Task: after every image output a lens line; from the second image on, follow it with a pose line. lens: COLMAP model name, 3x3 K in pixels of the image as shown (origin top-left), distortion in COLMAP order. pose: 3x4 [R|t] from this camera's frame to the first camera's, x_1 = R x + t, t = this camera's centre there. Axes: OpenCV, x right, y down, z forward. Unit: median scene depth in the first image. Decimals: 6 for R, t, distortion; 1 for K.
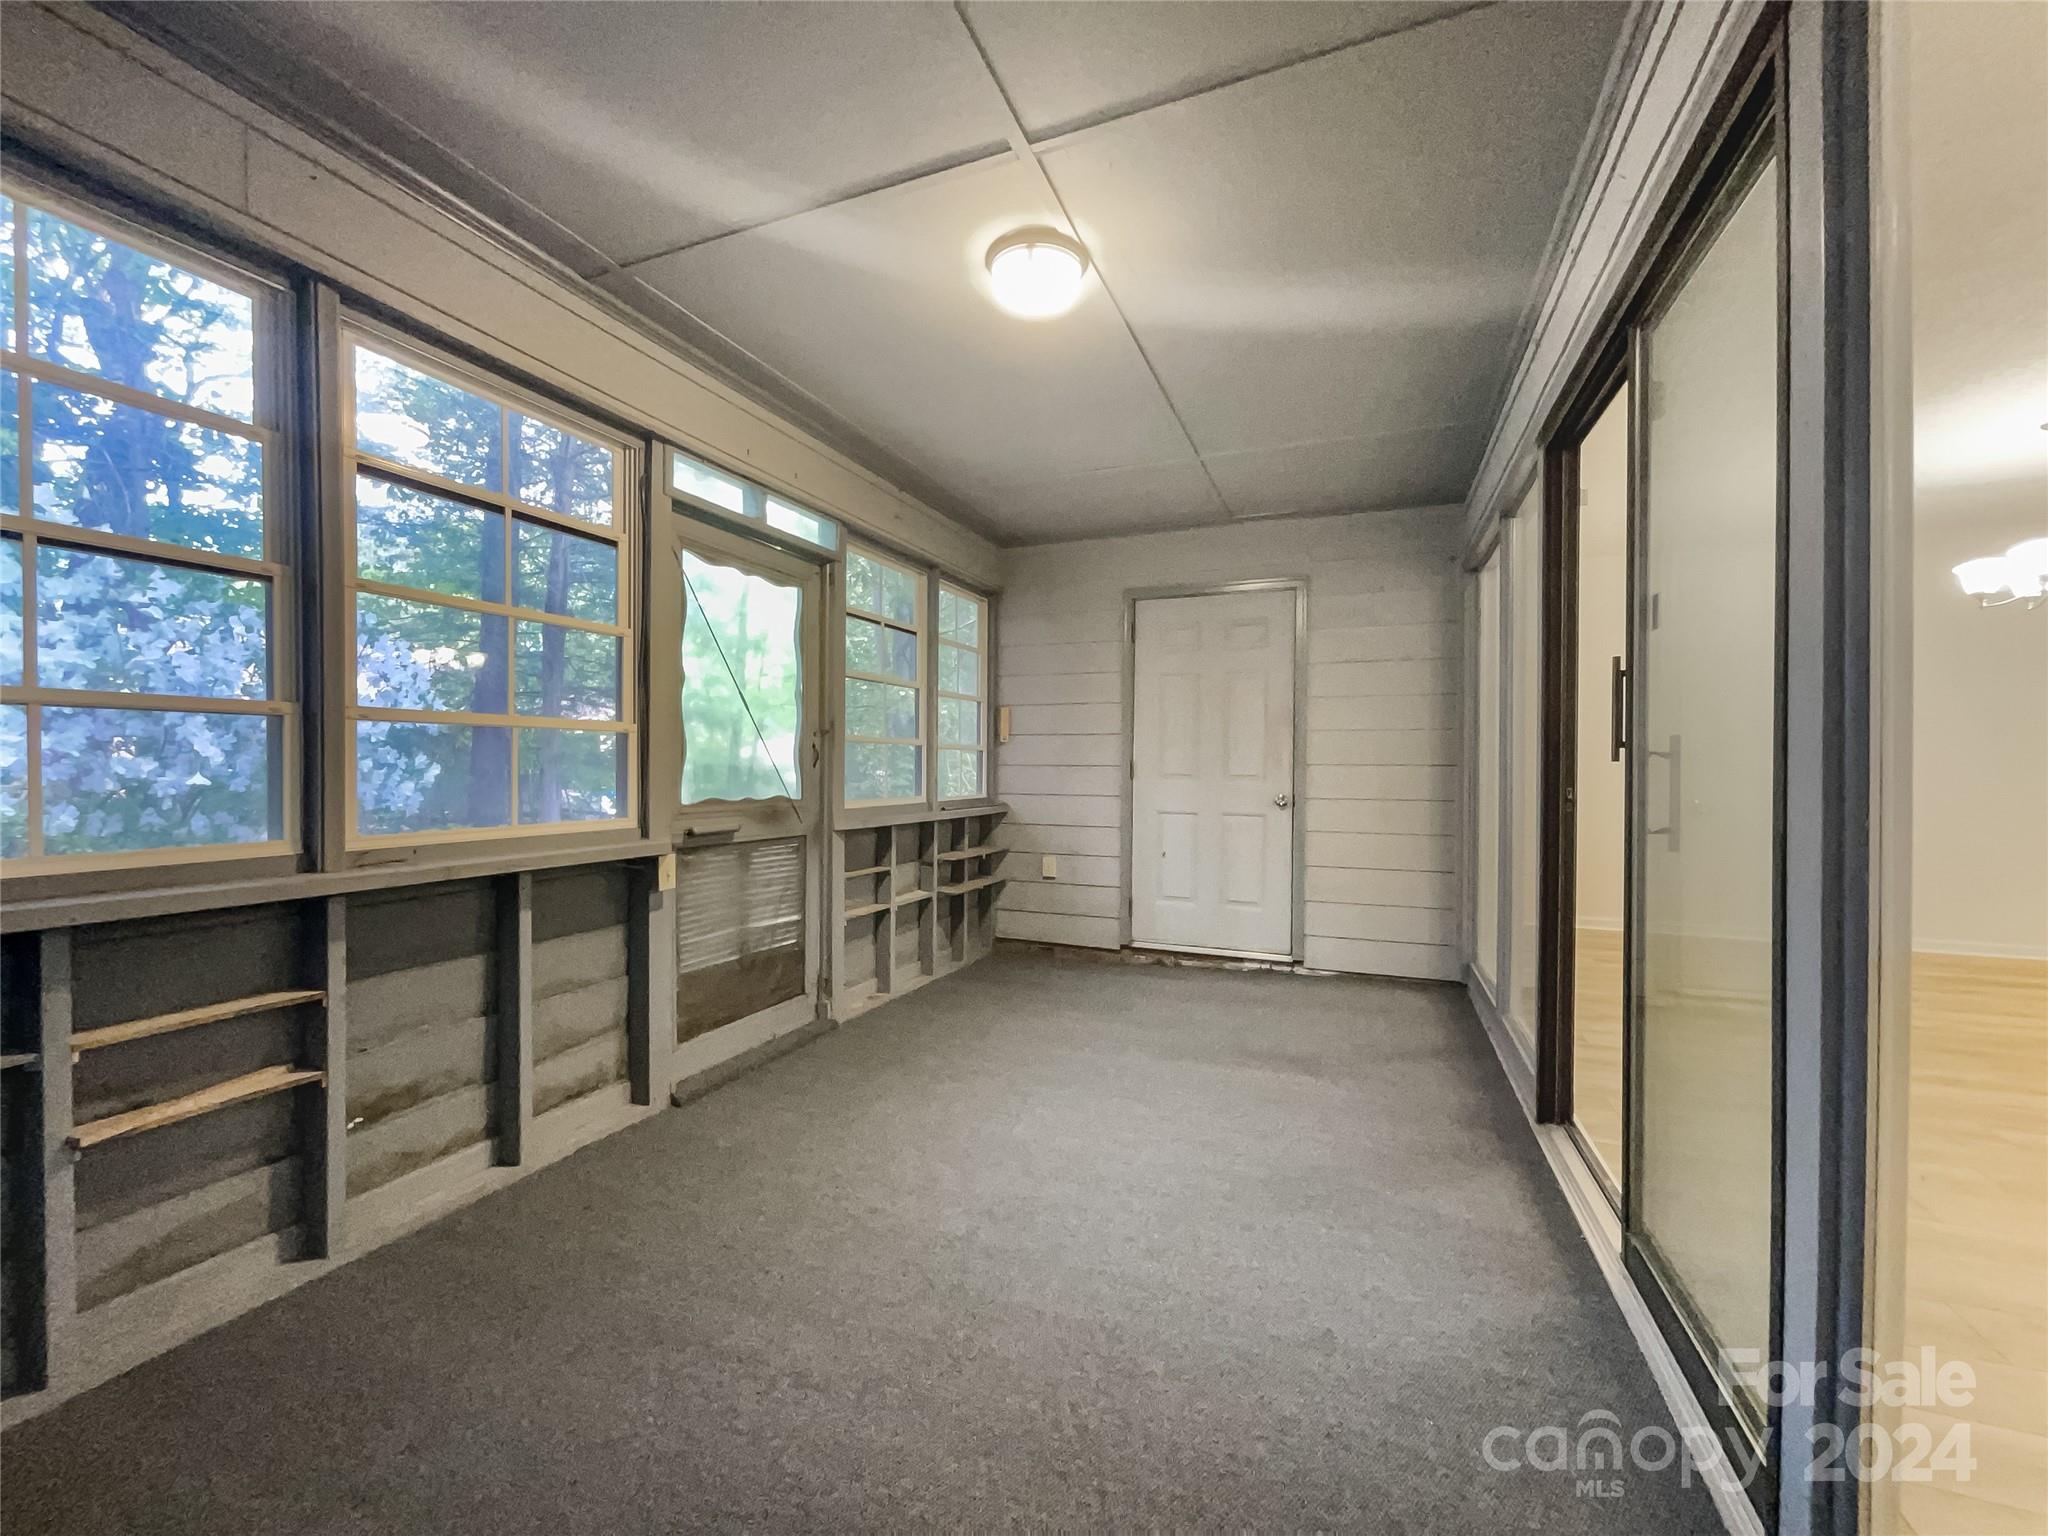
lens RADIAL K [[823.1, 0, 1025.1], [0, 823.1, 776.3], [0, 0, 1]] dist [-0.001087, -0.000099]
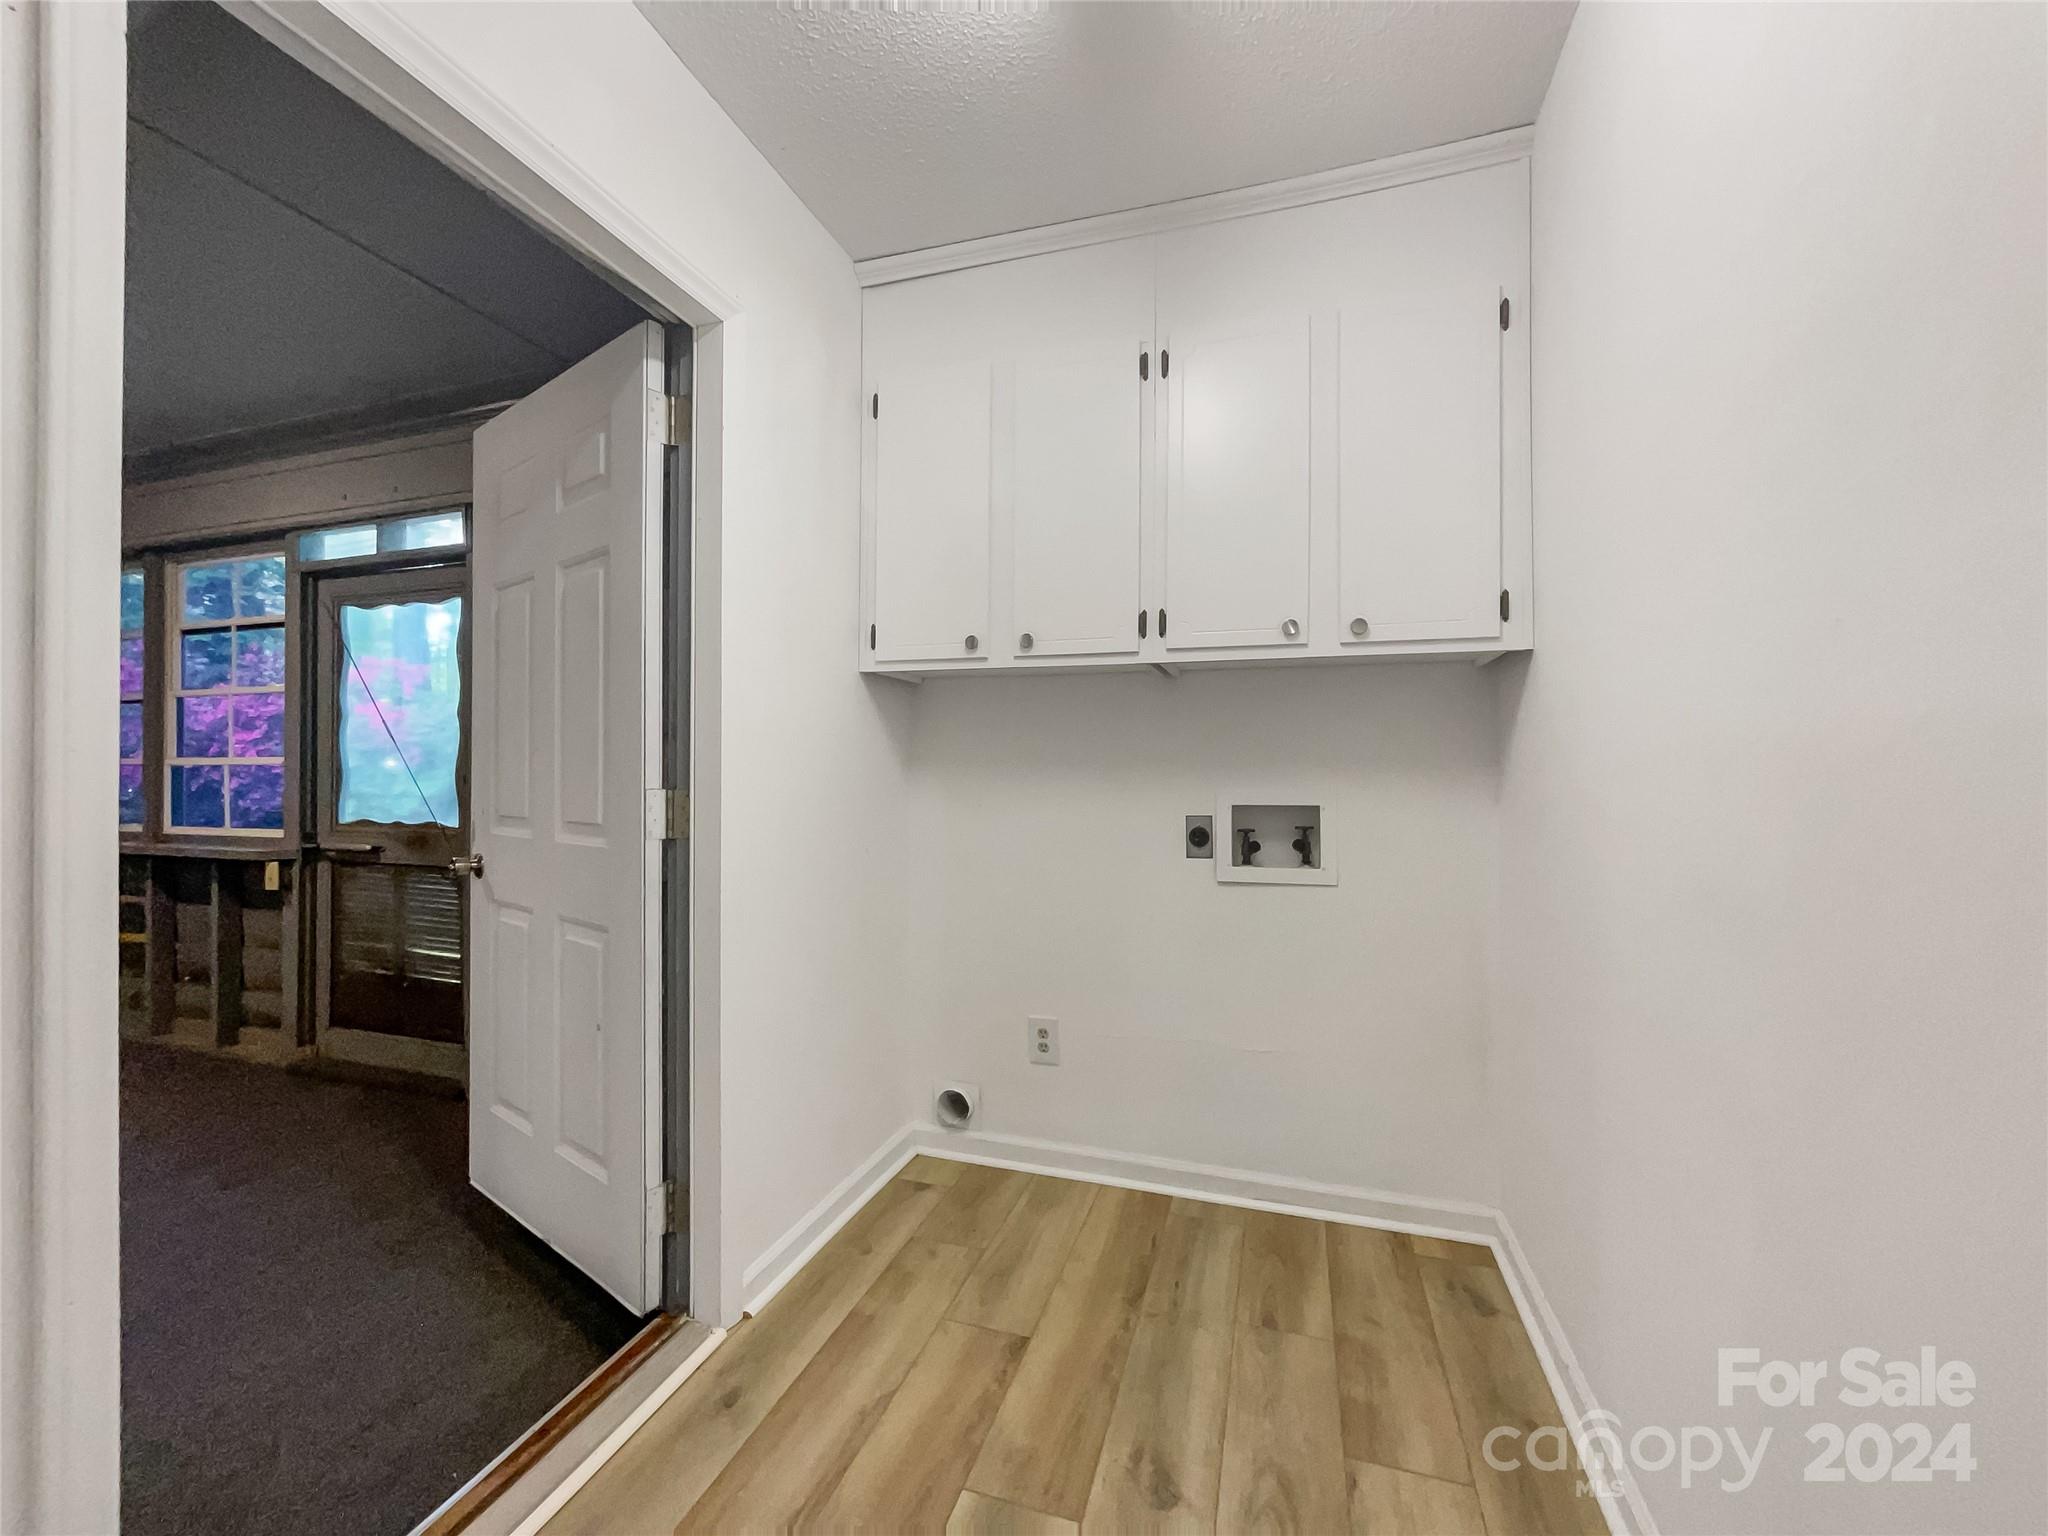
lens RADIAL K [[823.1, 0, 1025.1], [0, 823.1, 776.3], [0, 0, 1]] dist [-0.001087, -0.000099]
pose [[0.080734, -0.005822, -0.996719, 0.791754], [-0.013367, 0.999887, -0.006923, -0.035697], [0.996646, 0.013882, 0.080647, 1.783174]]
